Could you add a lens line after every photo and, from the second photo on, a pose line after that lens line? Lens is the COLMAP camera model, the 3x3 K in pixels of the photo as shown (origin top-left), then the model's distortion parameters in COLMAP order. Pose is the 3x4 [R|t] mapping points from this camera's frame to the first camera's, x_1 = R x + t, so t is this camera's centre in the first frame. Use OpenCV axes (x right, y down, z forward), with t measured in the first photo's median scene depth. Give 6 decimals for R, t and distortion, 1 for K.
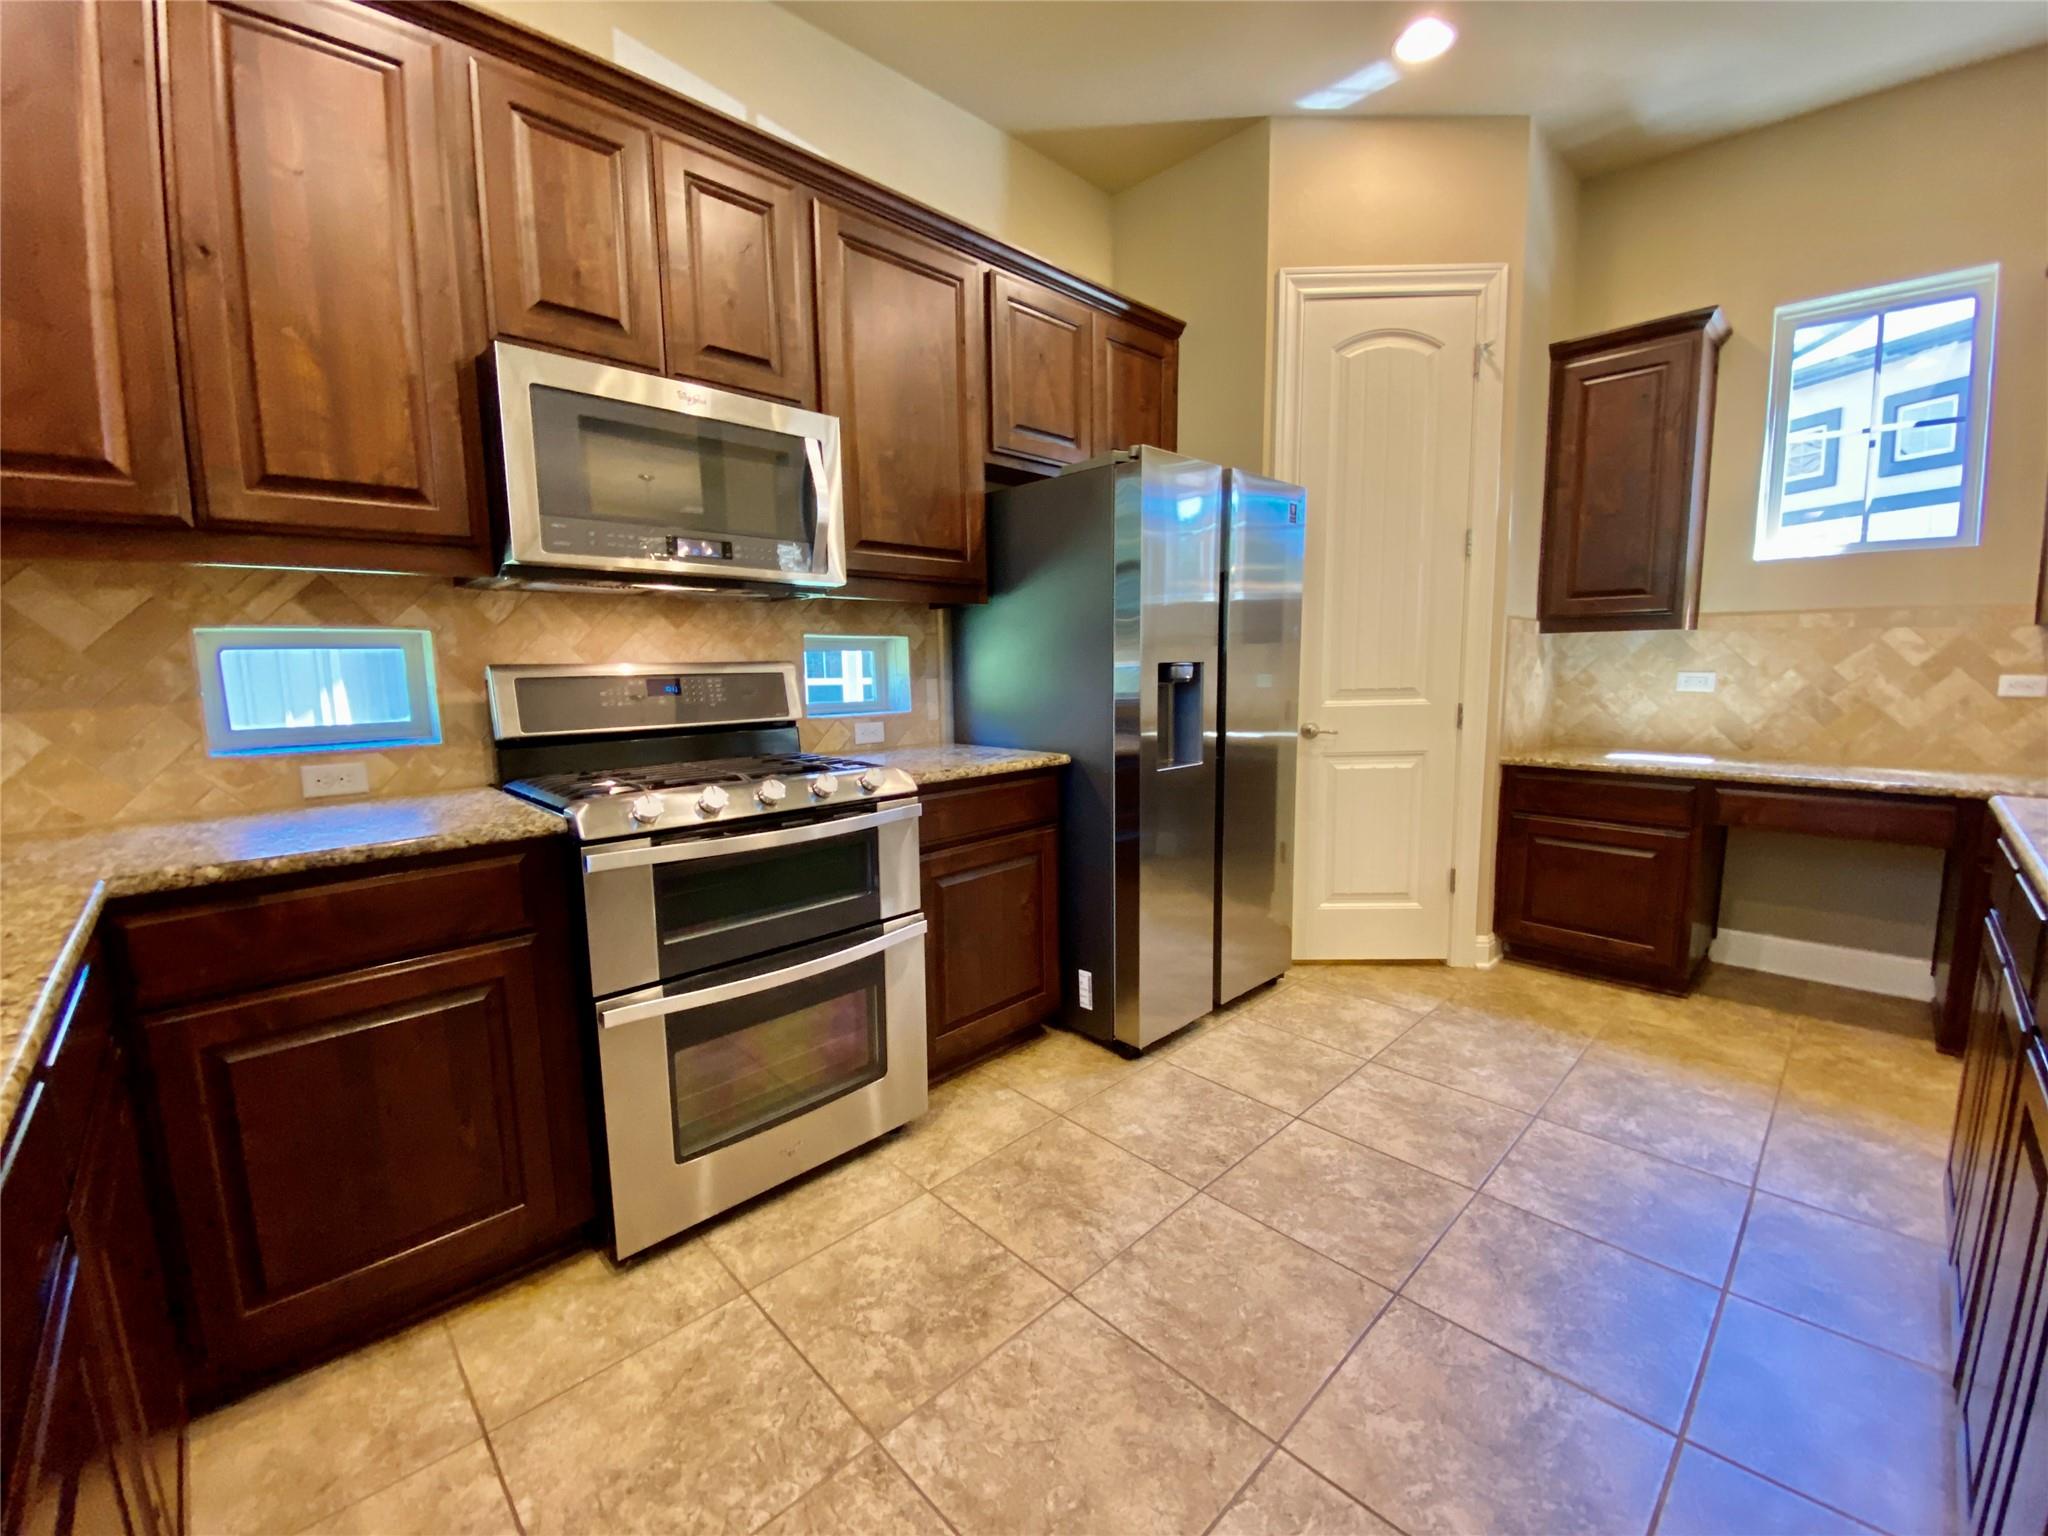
lens RADIAL K [[832.5, 0, 1023.2], [0, 832.5, 775.6], [0, 0, 1]] dist [0.022850, -0.021416]
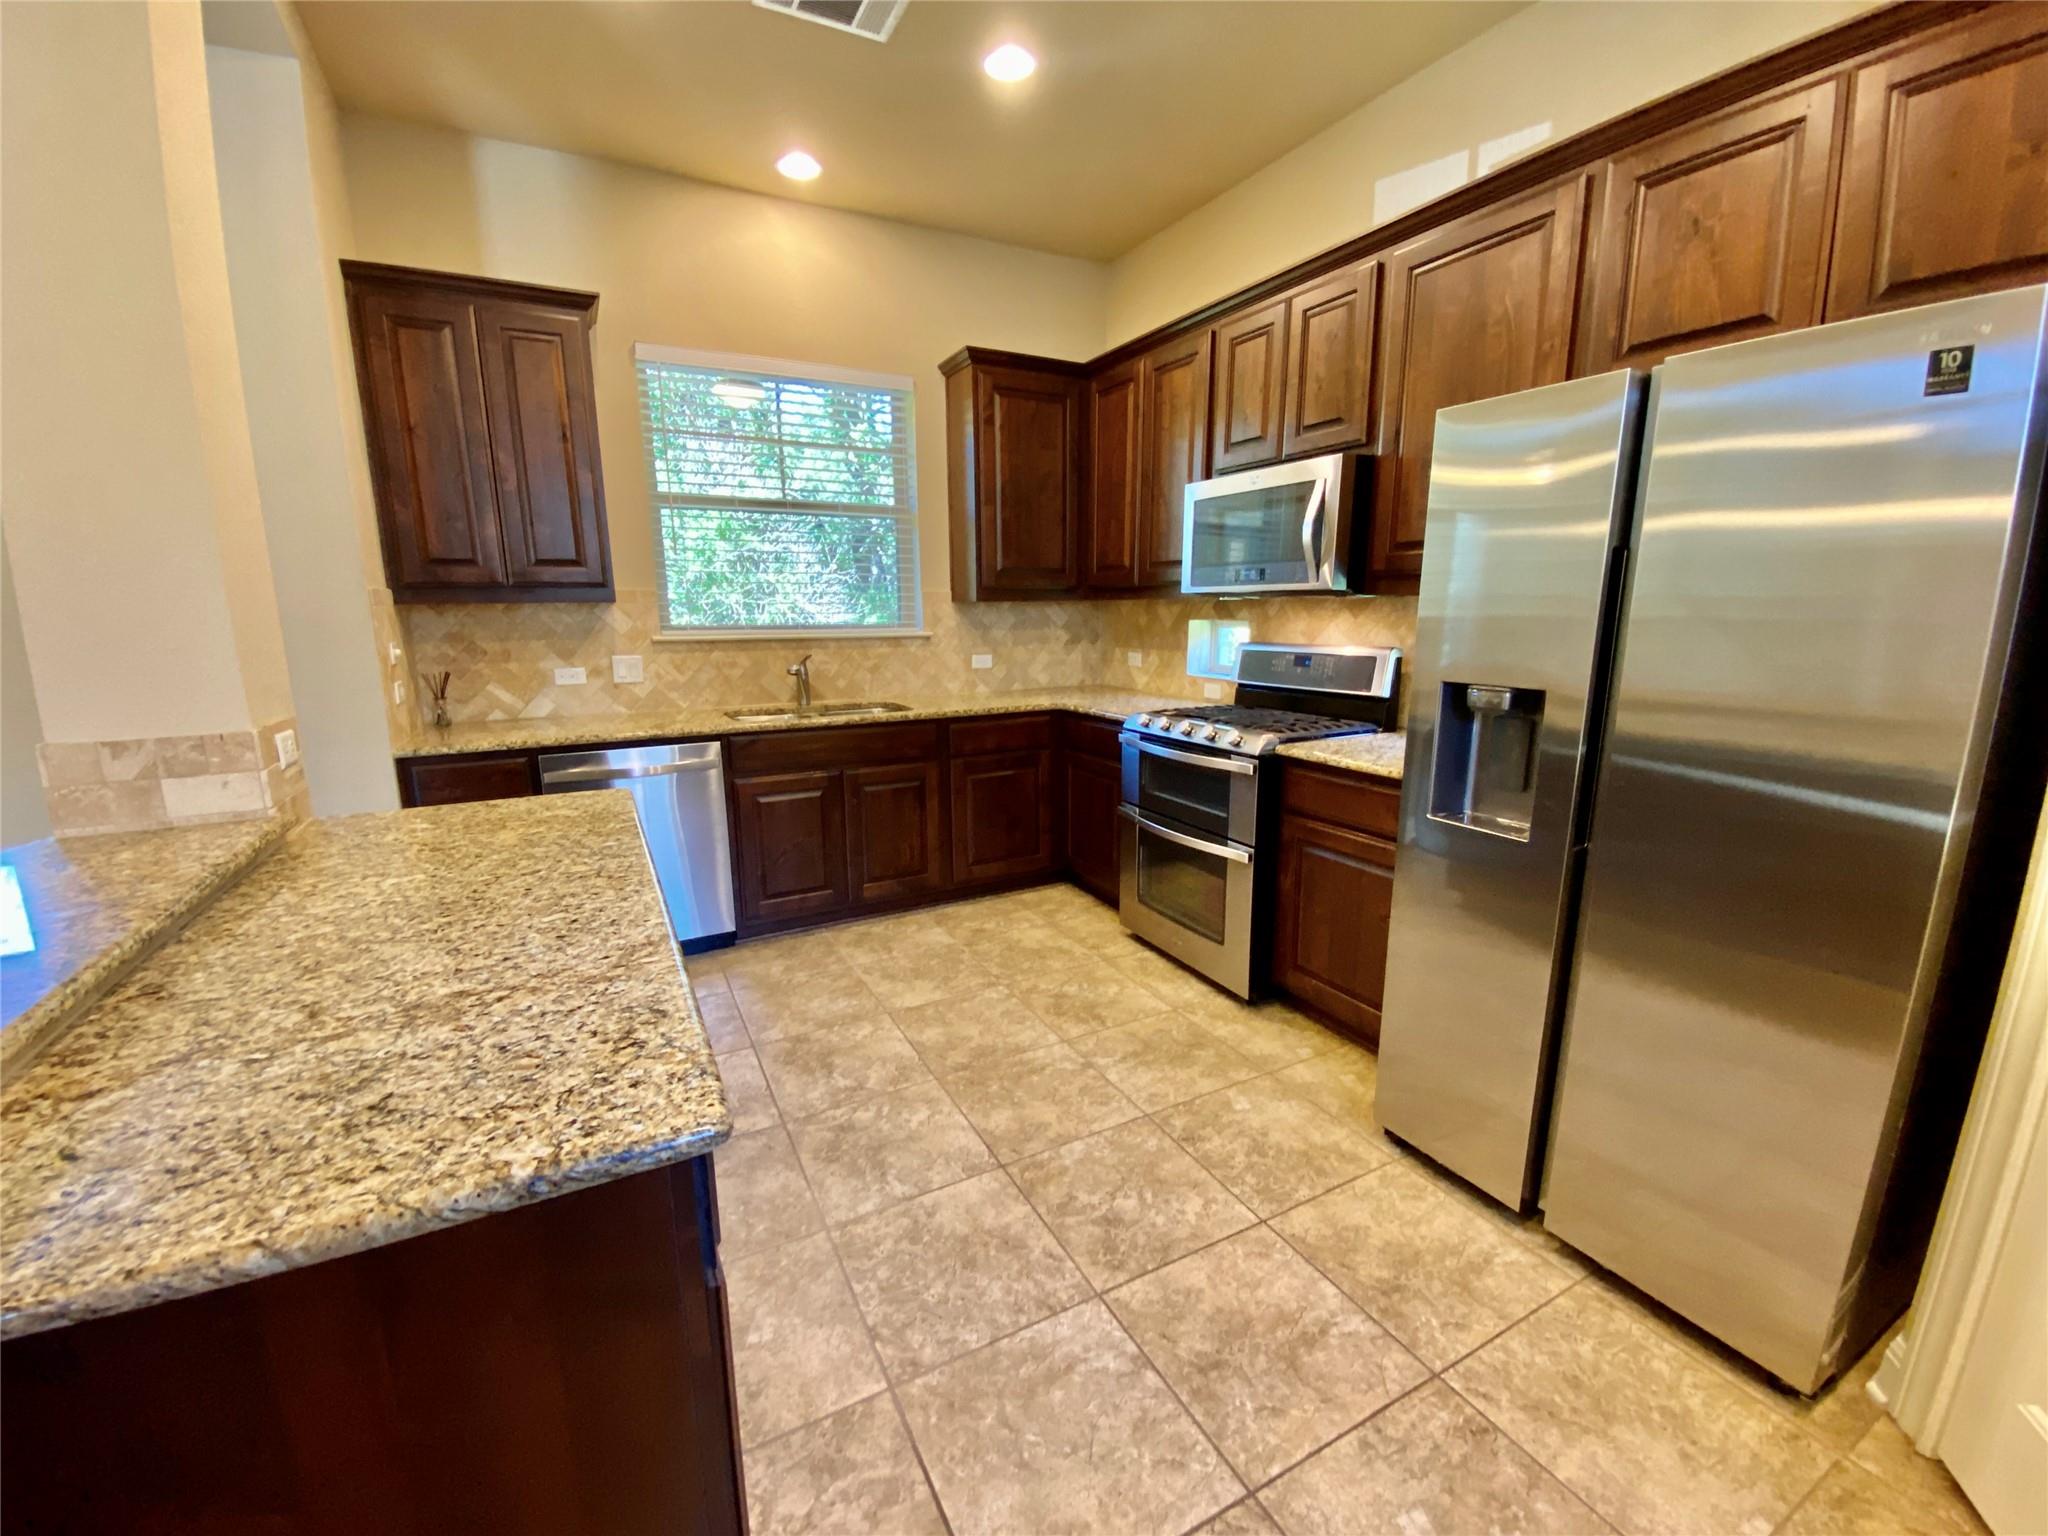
lens RADIAL K [[849.1, 0, 1024.0], [0, 849.1, 768.0], [0, 0, 1]] dist [0.120711, -0.055602]
pose [[-0.280932, 0.199409, -0.938783, 1.340329], [-0.119745, 0.963250, 0.240440, -0.261321], [0.952228, 0.179962, -0.246729, 1.059982]]
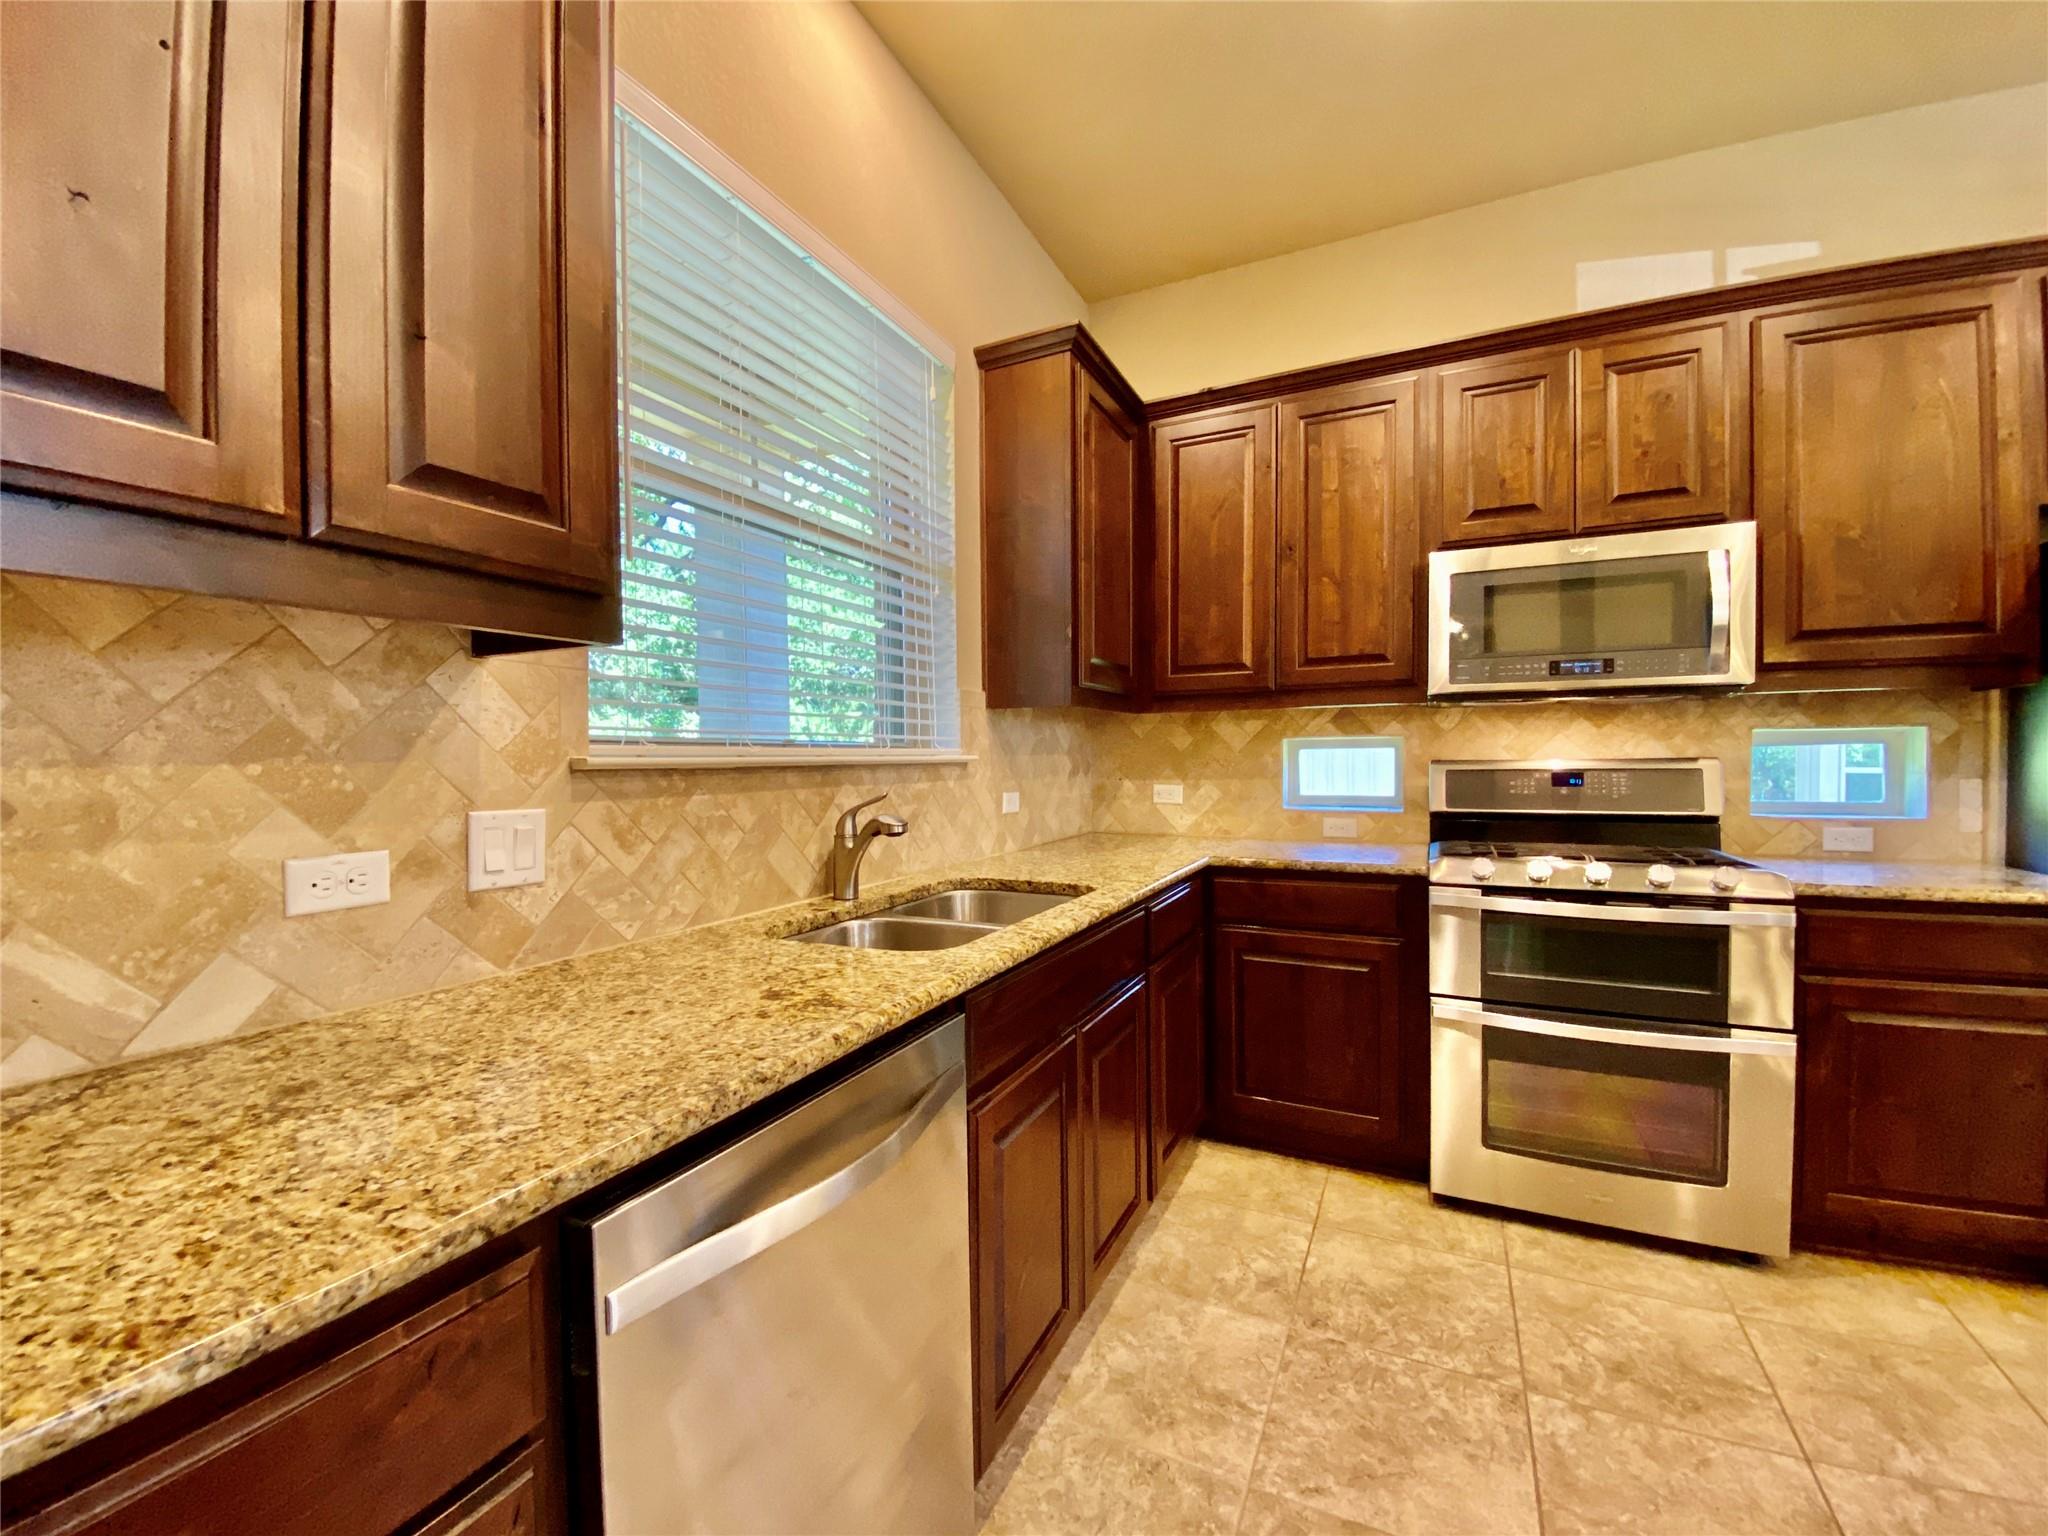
lens RADIAL K [[832.5, 0, 1023.2], [0, 832.5, 775.6], [0, 0, 1]] dist [0.022850, -0.021416]
pose [[0.346061, 0.031308, -0.937690, 0.479901], [-0.123425, 0.992276, -0.012421, -0.000121], [0.930058, 0.120033, 0.347252, -0.157742]]
